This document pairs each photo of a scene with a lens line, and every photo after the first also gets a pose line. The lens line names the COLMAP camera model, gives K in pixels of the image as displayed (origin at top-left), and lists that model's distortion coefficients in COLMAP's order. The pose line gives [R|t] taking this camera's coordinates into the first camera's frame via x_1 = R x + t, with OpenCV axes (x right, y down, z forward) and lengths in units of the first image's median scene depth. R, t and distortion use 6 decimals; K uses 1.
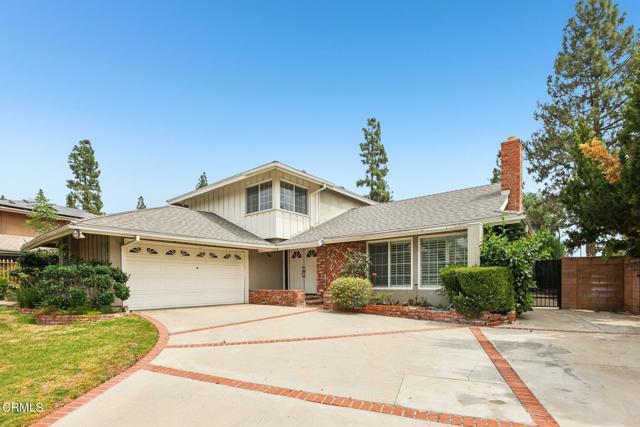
lens RADIAL K [[291.4, 0, 332.2], [0, 291.4, 213.9], [0, 0, 1]] dist [-0.048786, 0.012311]
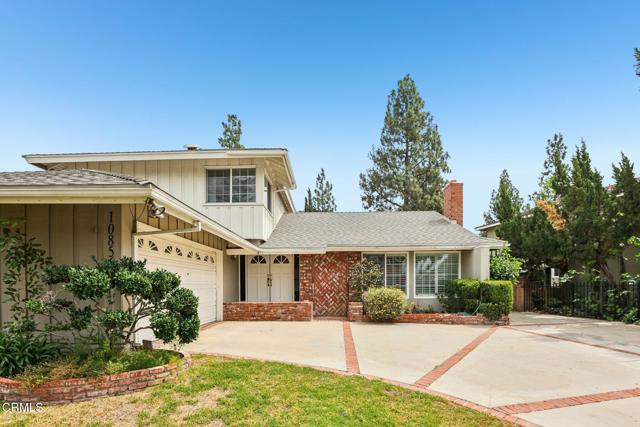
lens RADIAL K [[291.4, 0, 332.2], [0, 291.4, 213.9], [0, 0, 1]] dist [-0.048786, 0.012311]
pose [[0.810096, 0.143512, 0.568462, -0.594527], [-0.131246, 0.989363, -0.062737, 0.043950], [-0.571418, -0.023785, 0.820314, 0.243436]]
